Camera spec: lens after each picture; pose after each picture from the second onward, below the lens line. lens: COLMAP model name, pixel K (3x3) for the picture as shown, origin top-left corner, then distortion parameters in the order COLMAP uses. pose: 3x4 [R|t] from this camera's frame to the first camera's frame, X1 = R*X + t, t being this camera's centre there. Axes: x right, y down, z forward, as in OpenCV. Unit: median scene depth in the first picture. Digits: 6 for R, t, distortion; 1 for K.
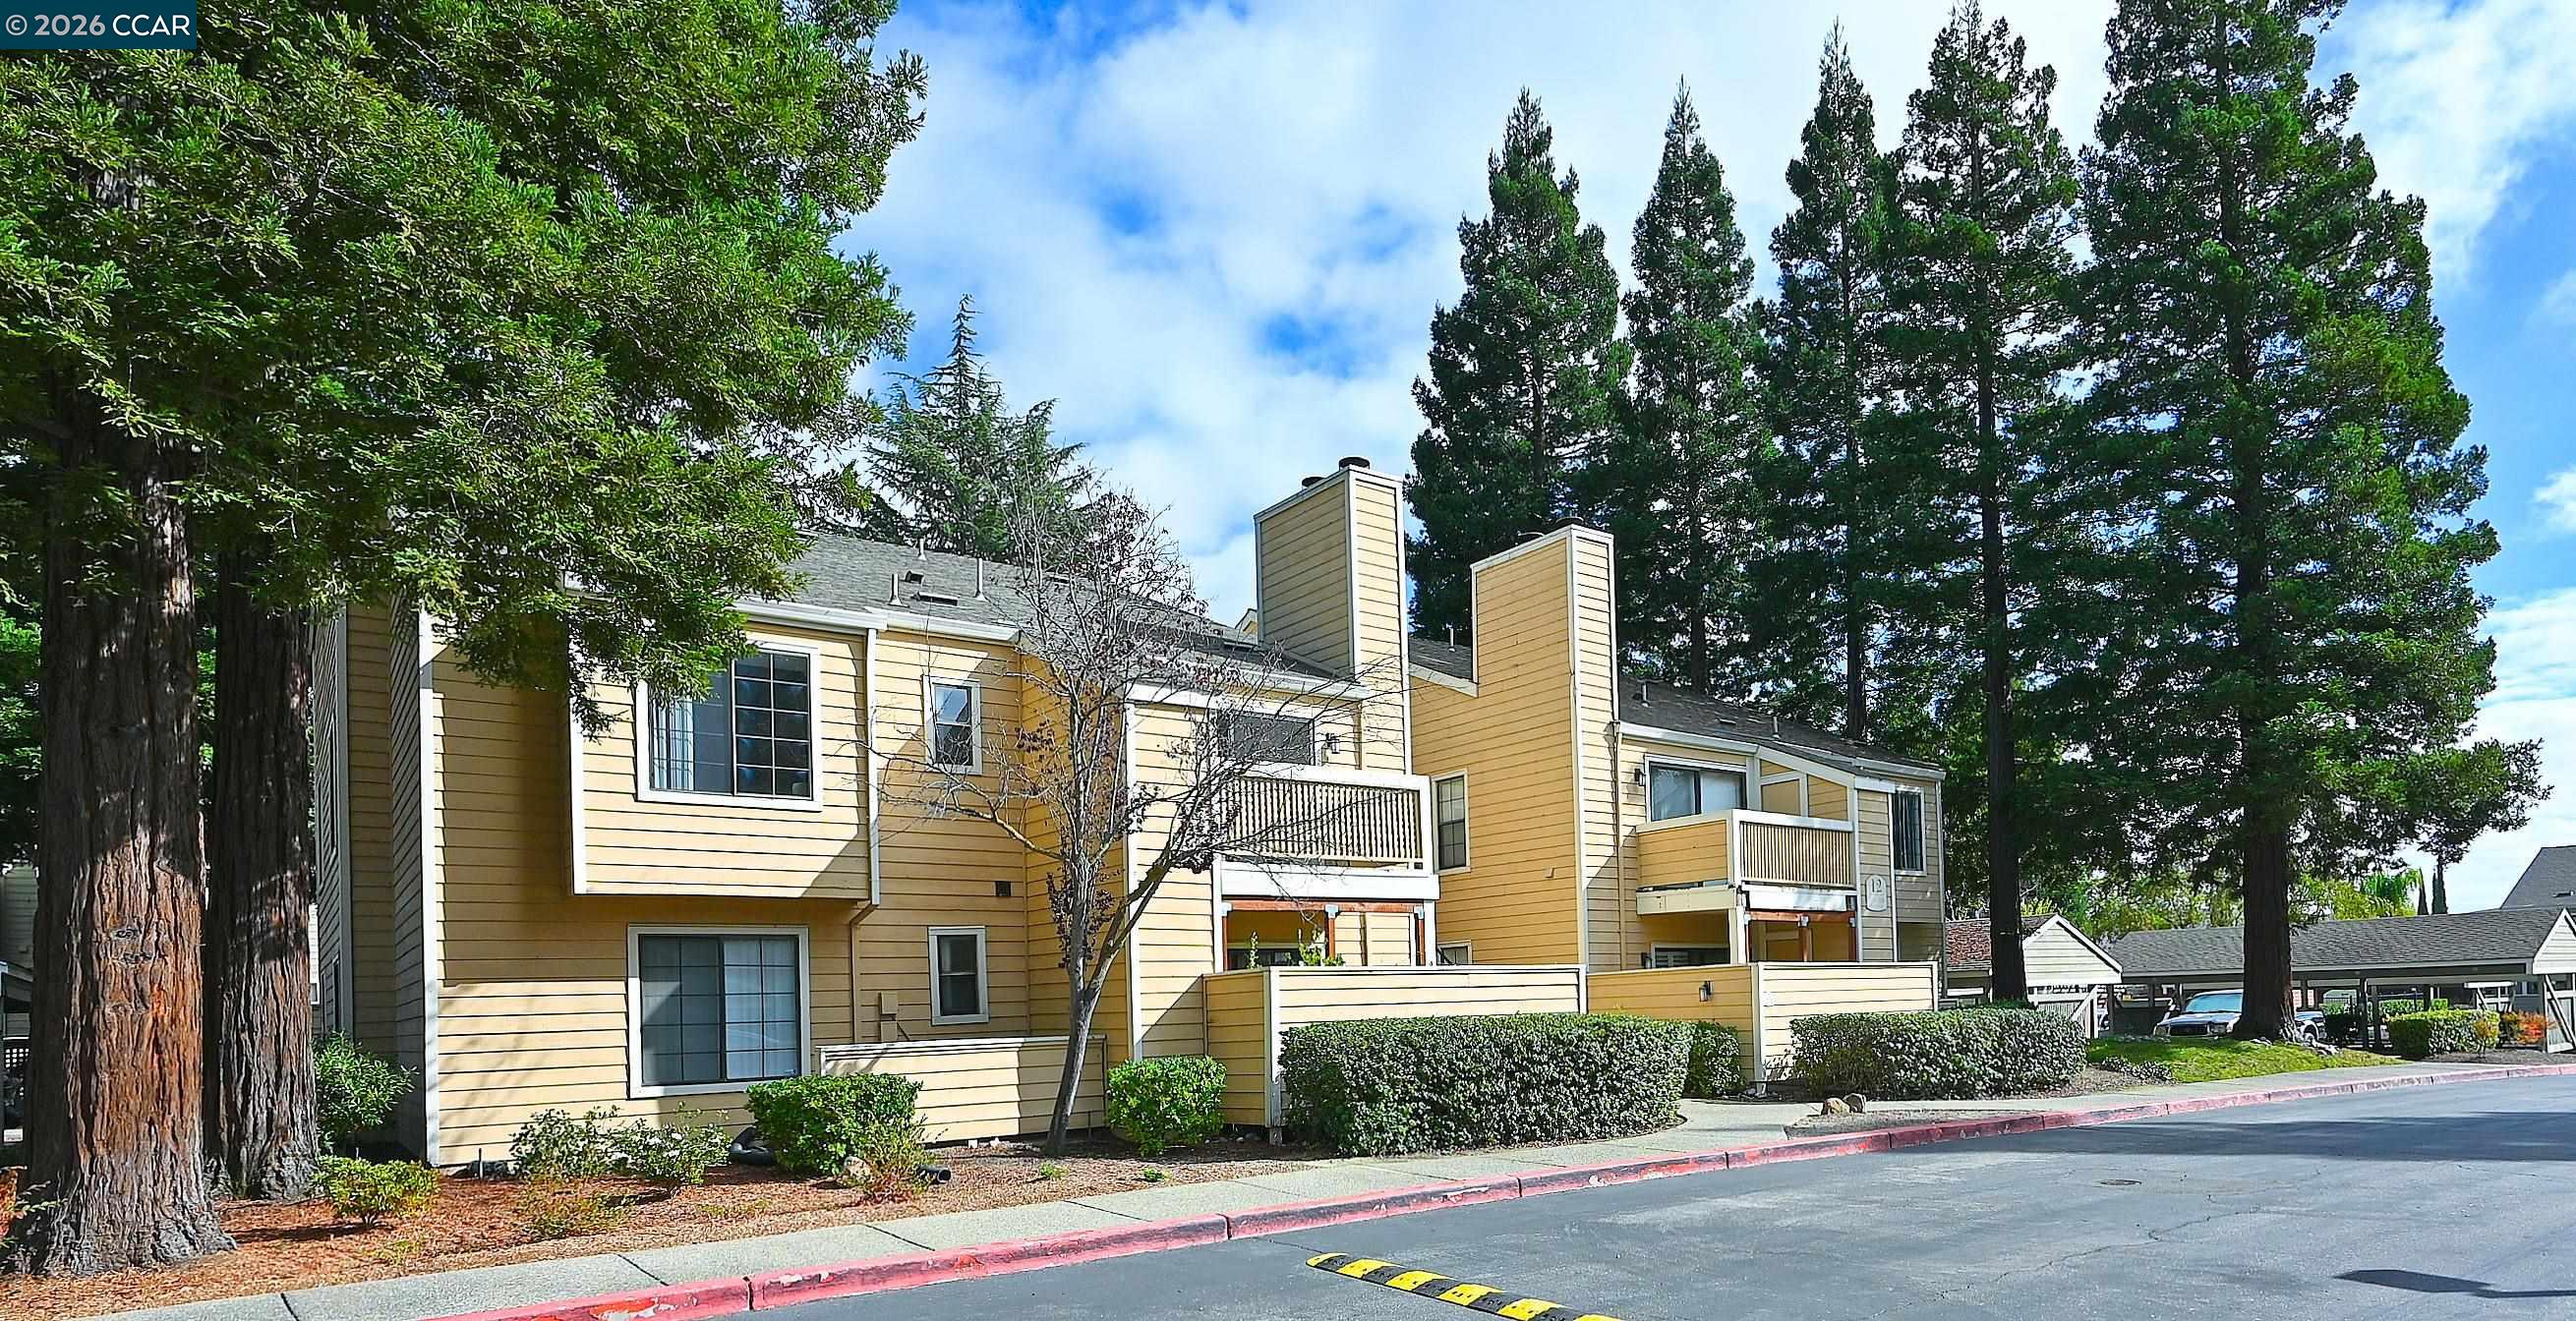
lens RADIAL K [[1356.1, 0, 1288.0], [0, 1356.1, 660.5], [0, 0, 1]] dist [-0.004447, -0.000422]
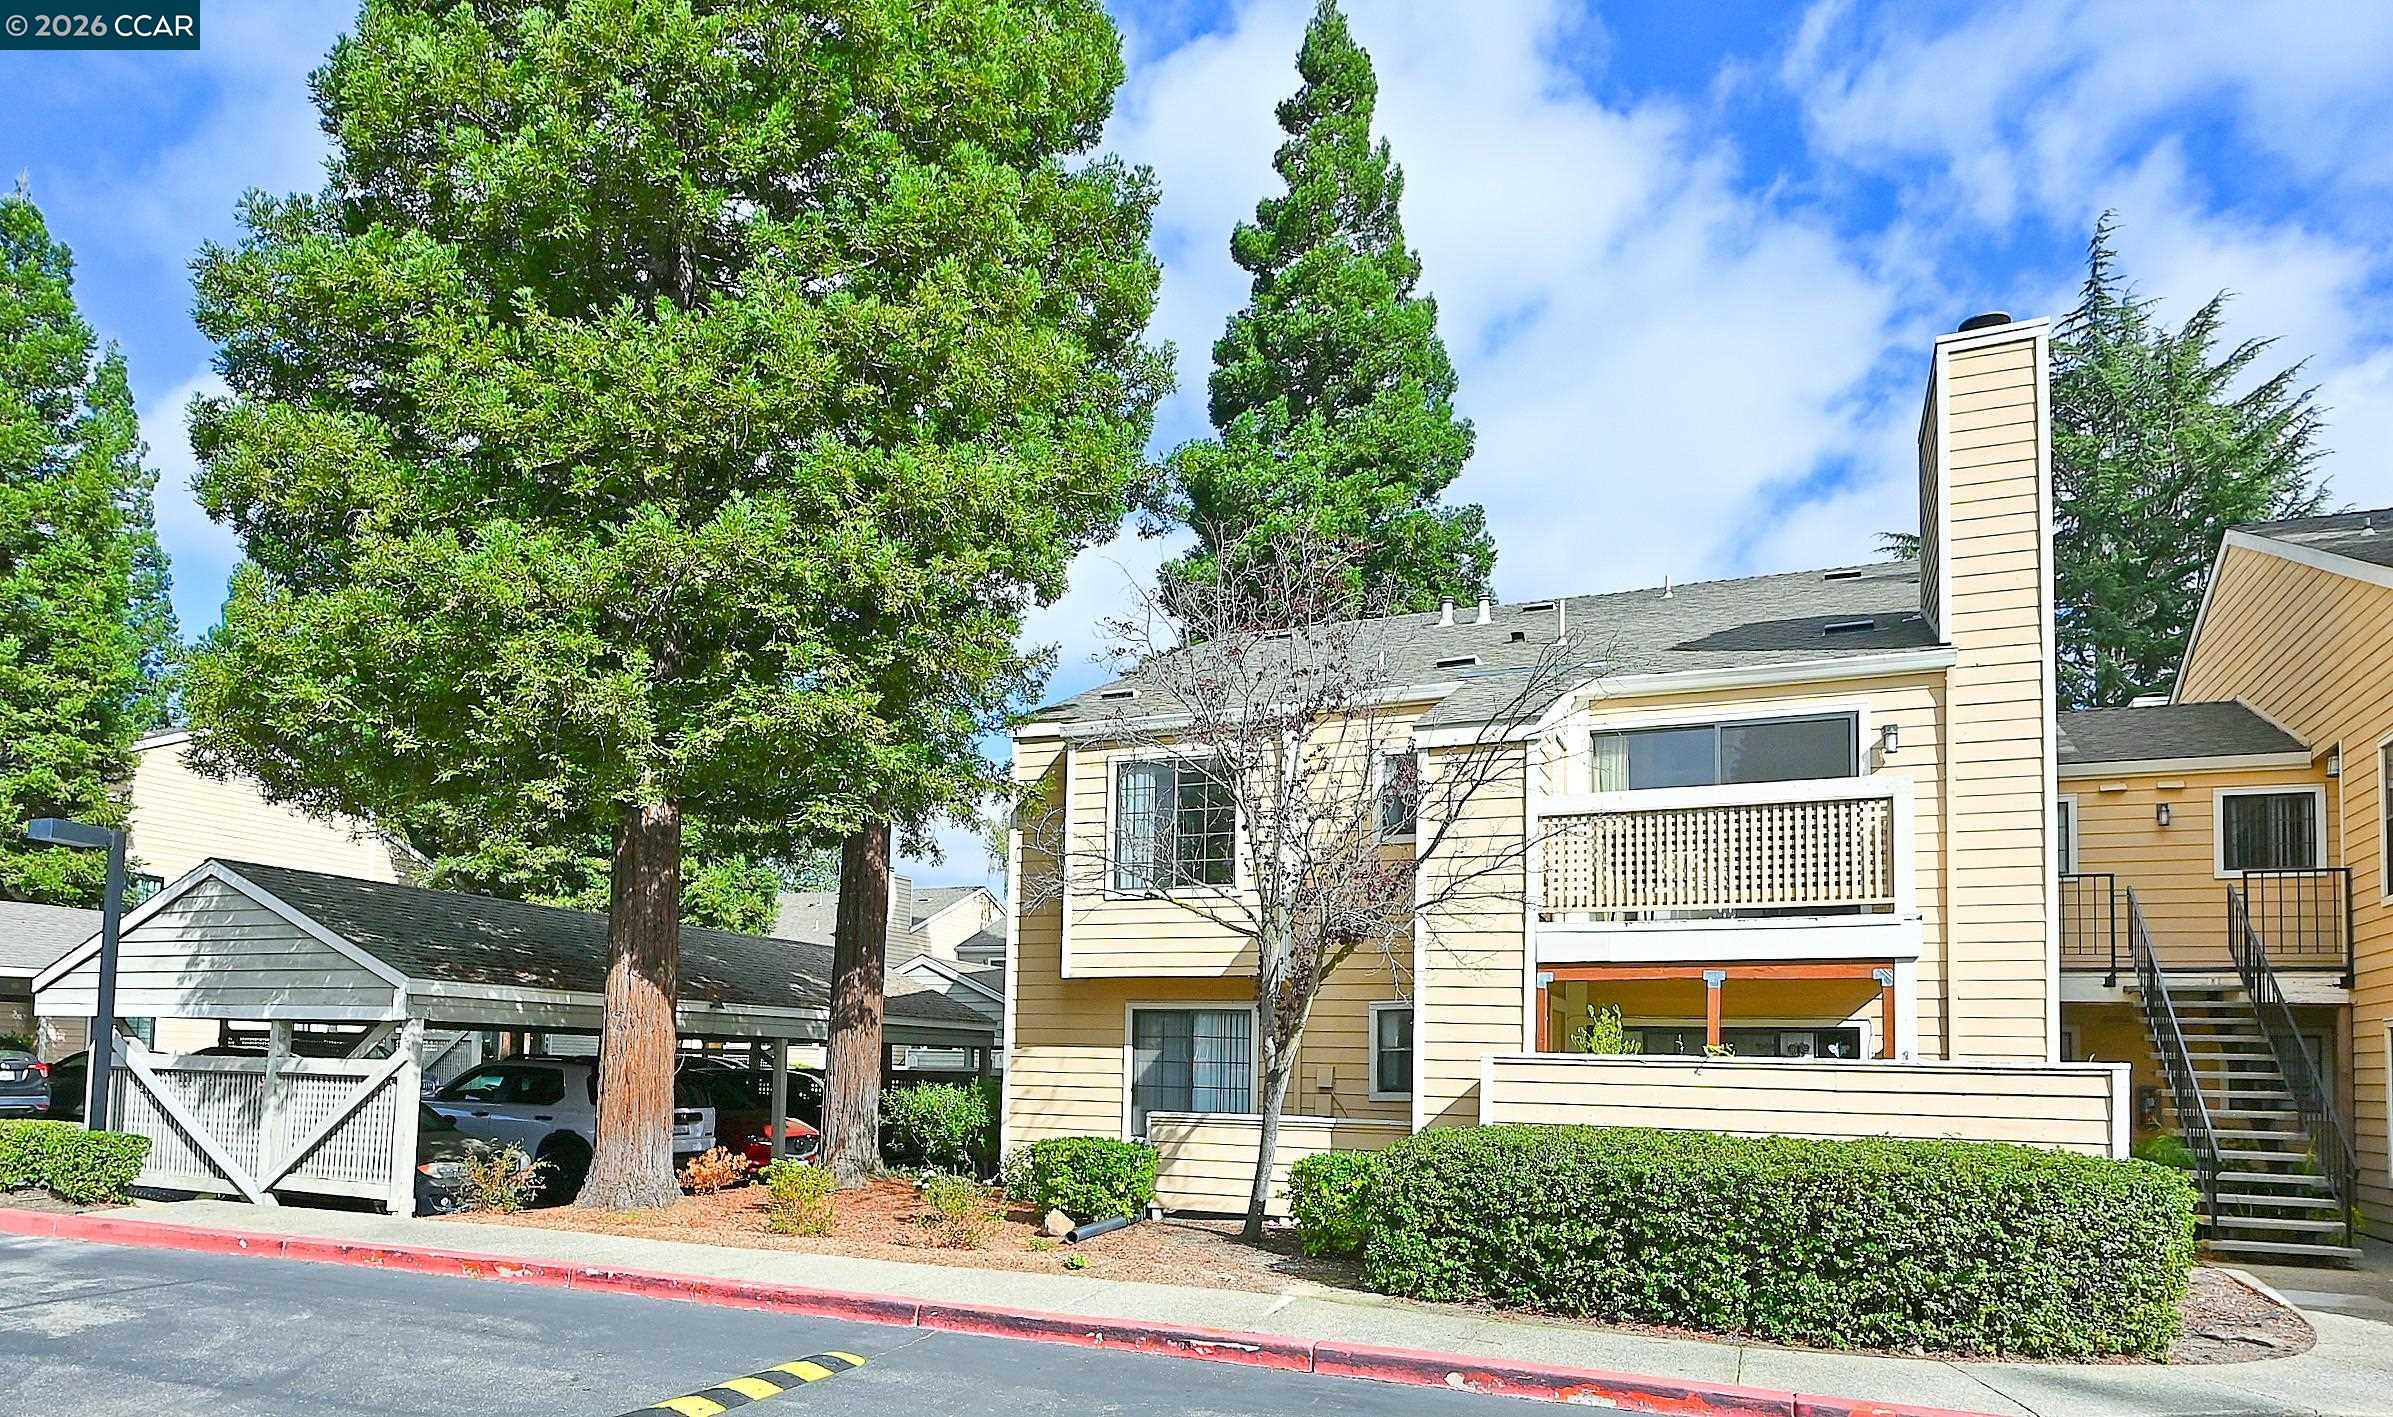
lens RADIAL K [[1354.3, 0, 1196.5], [0, 1354.3, 708.5], [0, 0, 1]] dist [-0.004255, -0.000707]
pose [[0.515097, -0.181561, -0.837682, 0.652113], [0.175009, 0.978997, -0.104576, 0.080956], [0.839075, -0.092735, 0.536053, 0.453867]]
